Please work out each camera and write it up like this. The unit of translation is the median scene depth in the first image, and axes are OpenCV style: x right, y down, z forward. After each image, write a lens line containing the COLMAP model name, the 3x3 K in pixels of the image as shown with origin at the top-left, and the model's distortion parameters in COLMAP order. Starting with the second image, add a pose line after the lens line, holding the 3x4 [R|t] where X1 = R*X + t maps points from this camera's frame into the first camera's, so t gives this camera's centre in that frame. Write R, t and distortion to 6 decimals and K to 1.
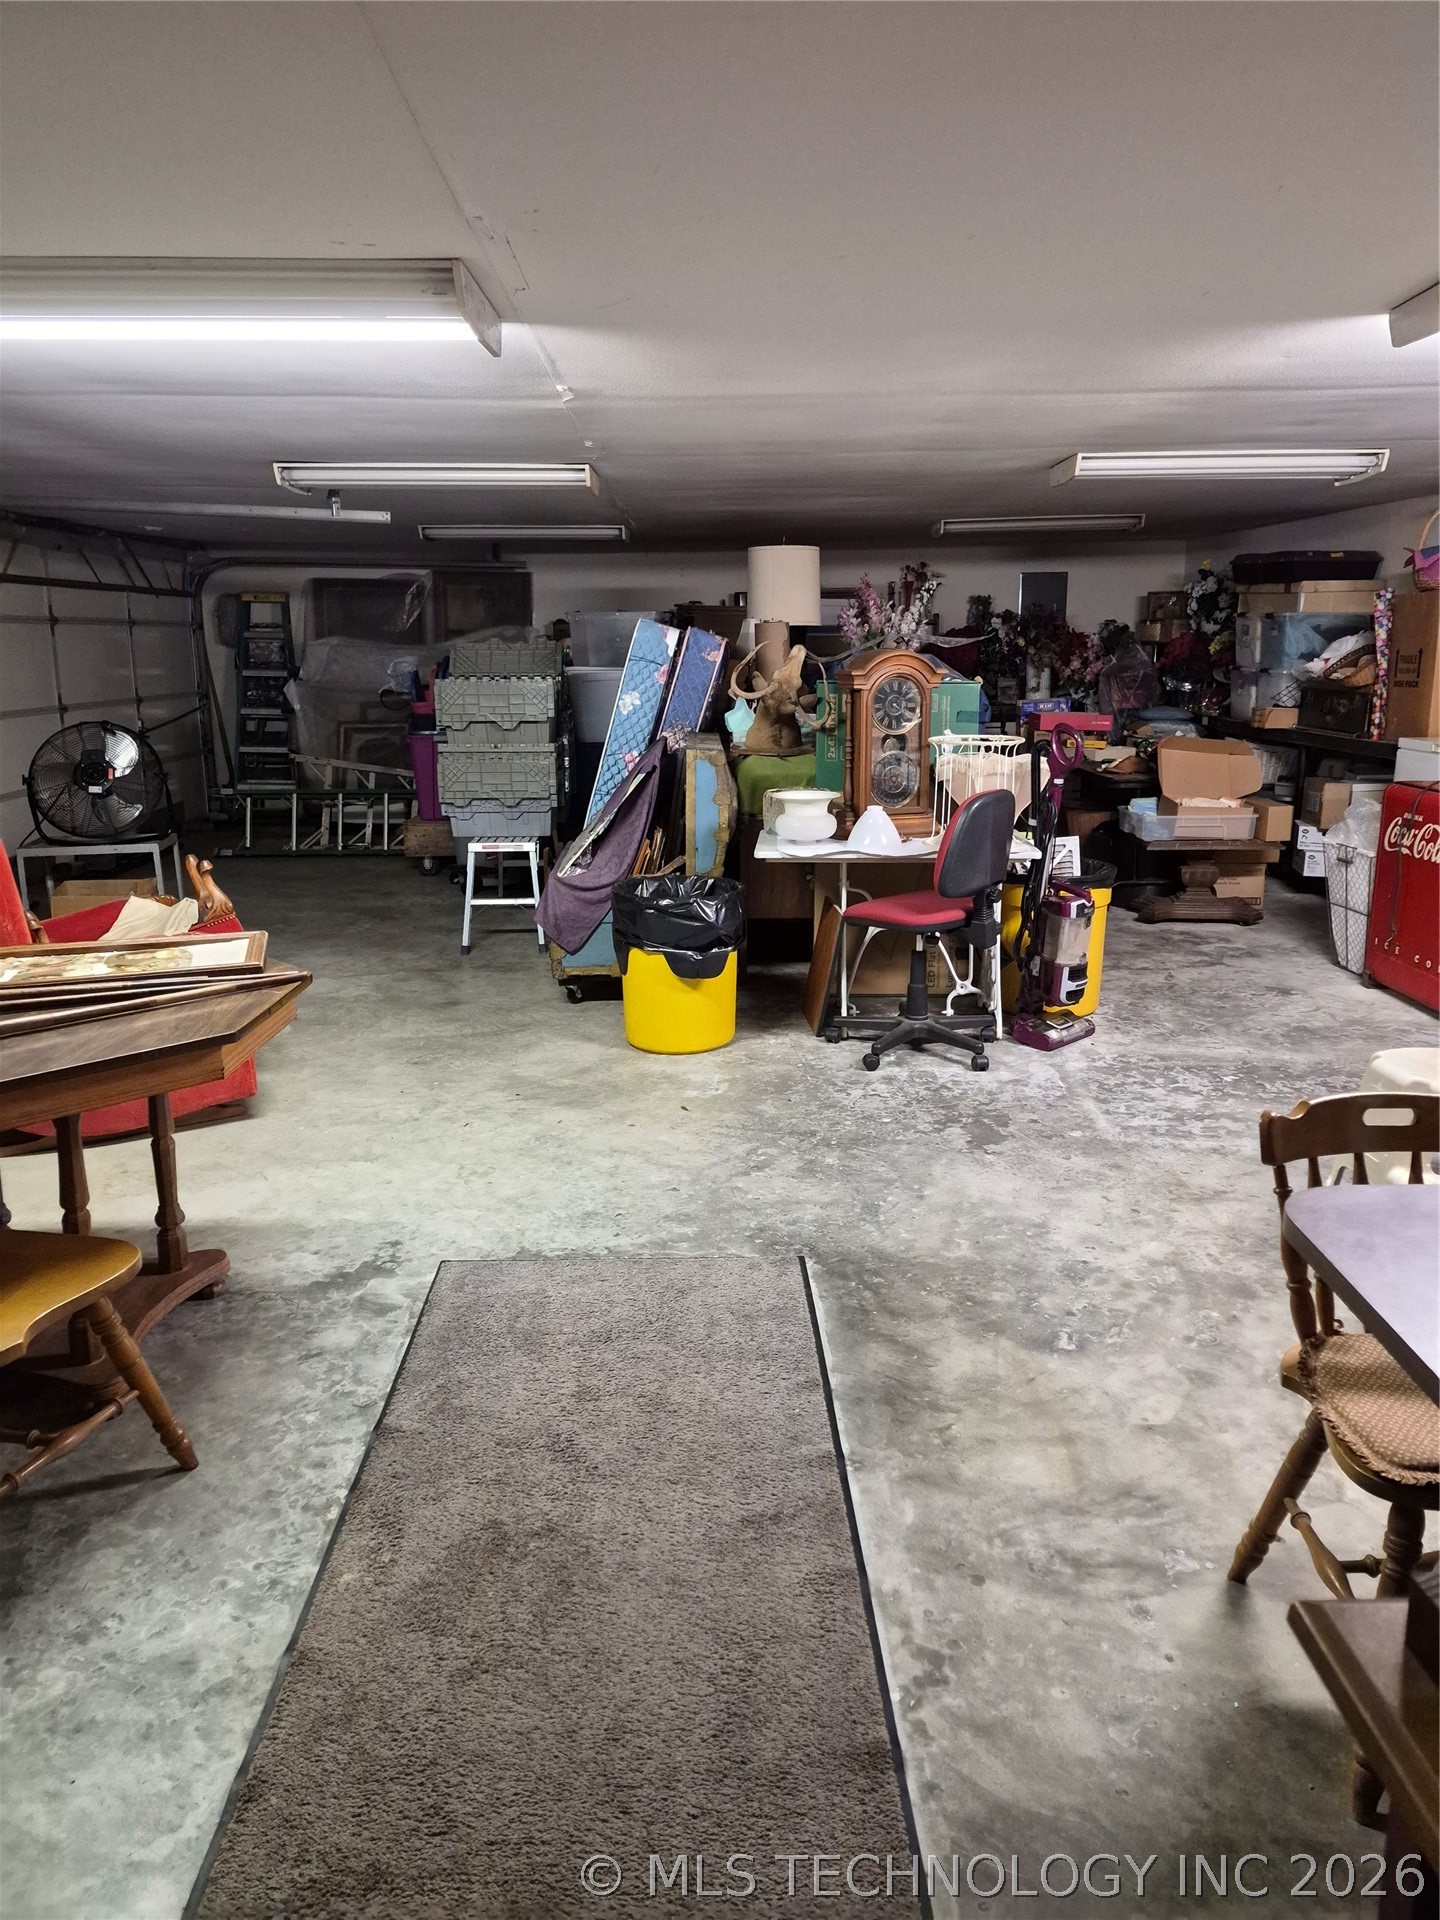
lens RADIAL K [[1328.7, 0, 744.1], [0, 1328.7, 962.6], [0, 0, 1]] dist [0.098296, -0.128147]
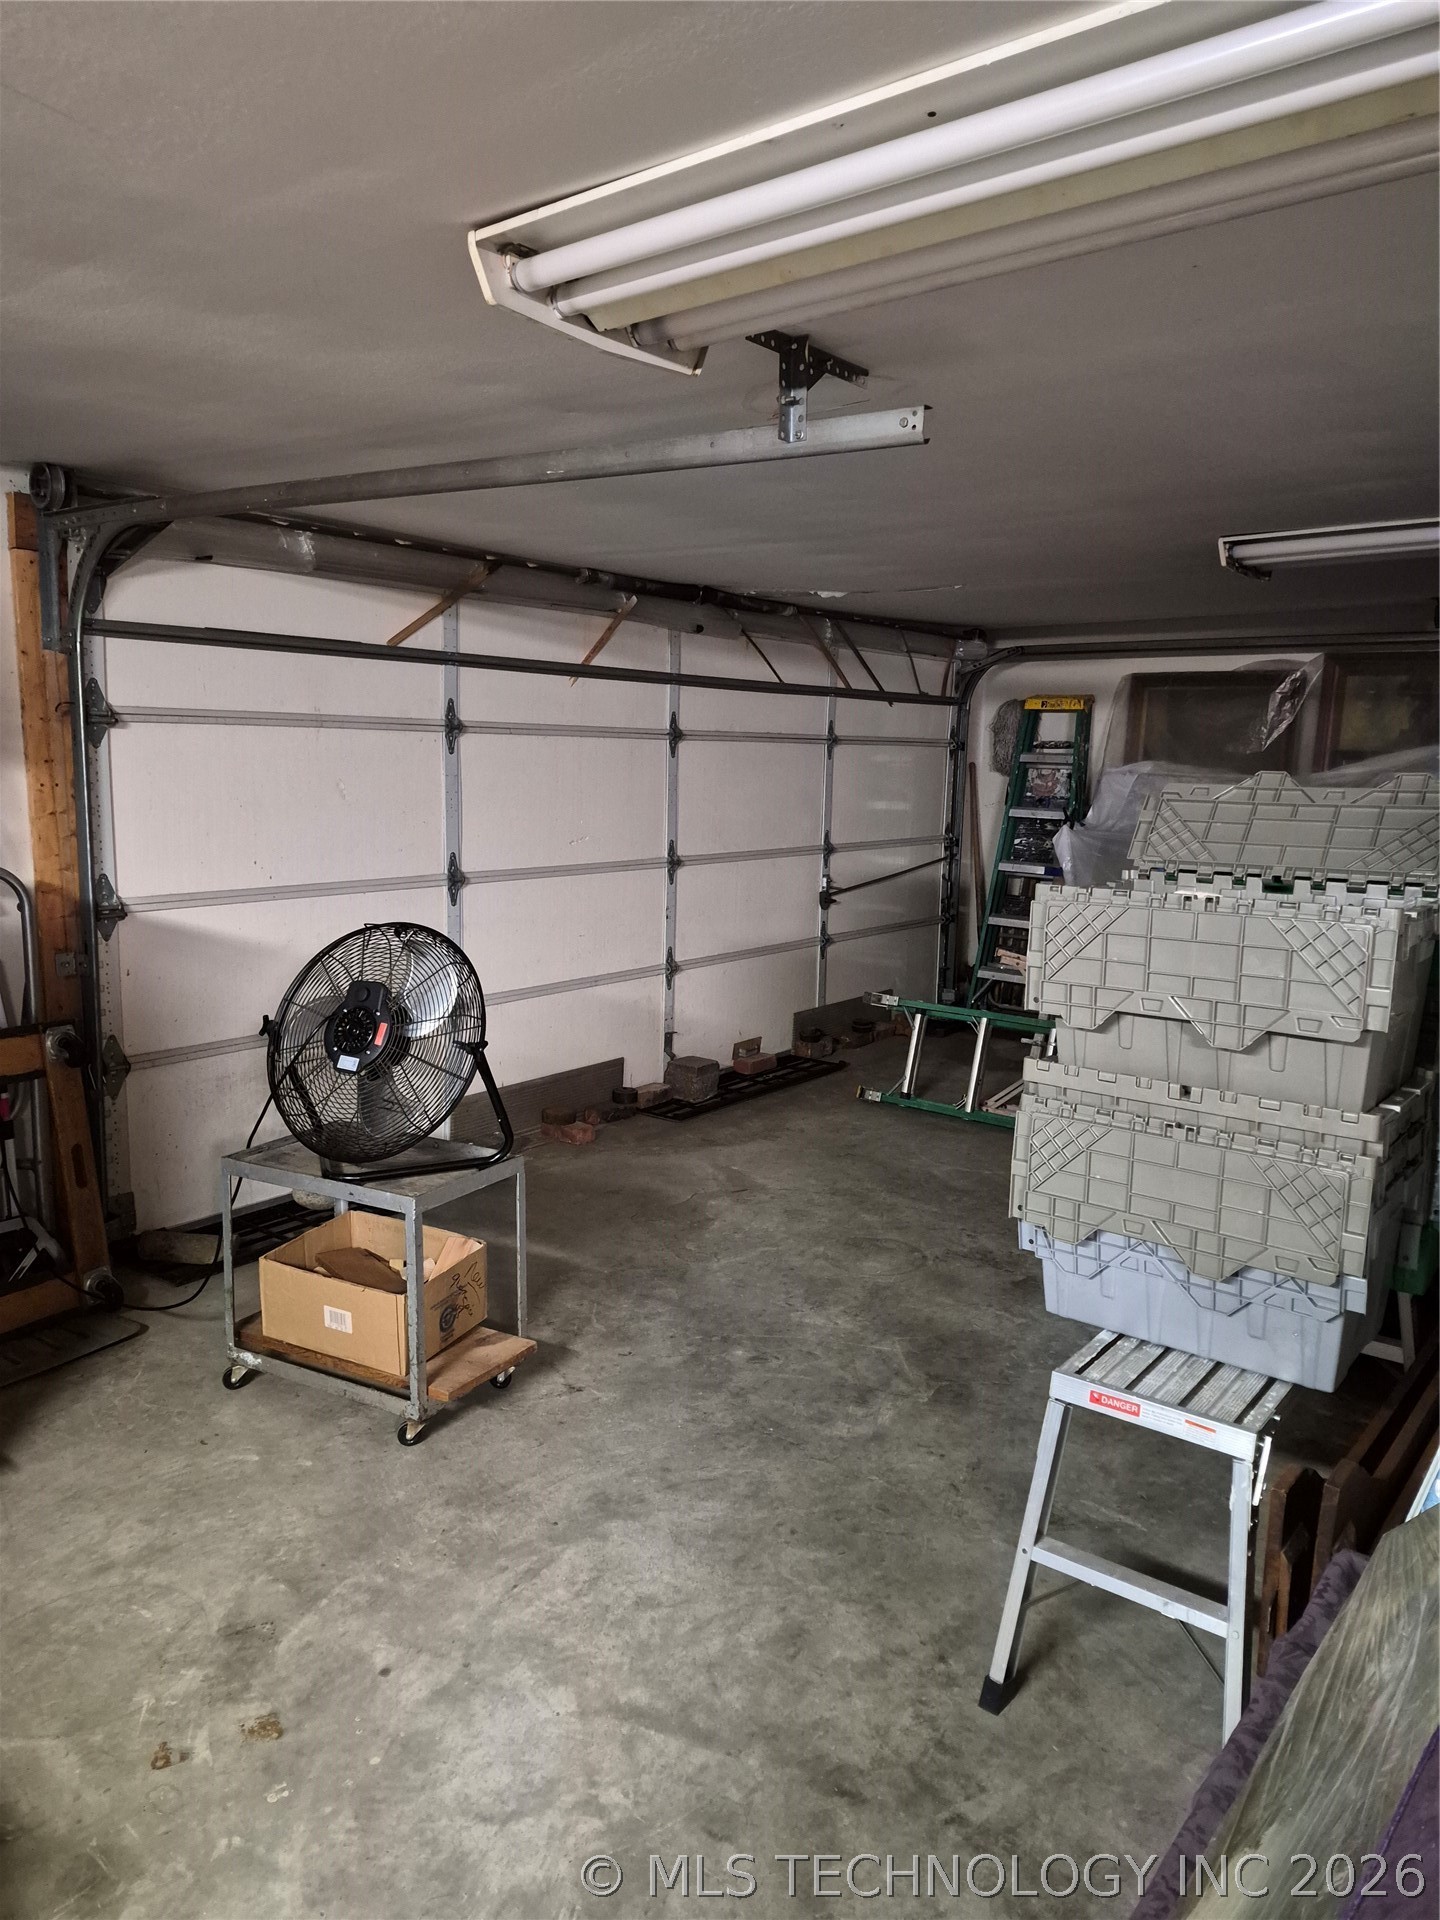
lens RADIAL K [[1328.7, 0, 744.1], [0, 1328.7, 962.6], [0, 0, 1]] dist [0.098296, -0.128147]
pose [[0.769518, 0.112518, -0.628635, -0.039167], [-0.166852, 0.985589, -0.027837, -0.099623], [0.616443, 0.126310, 0.777202, 0.403499]]
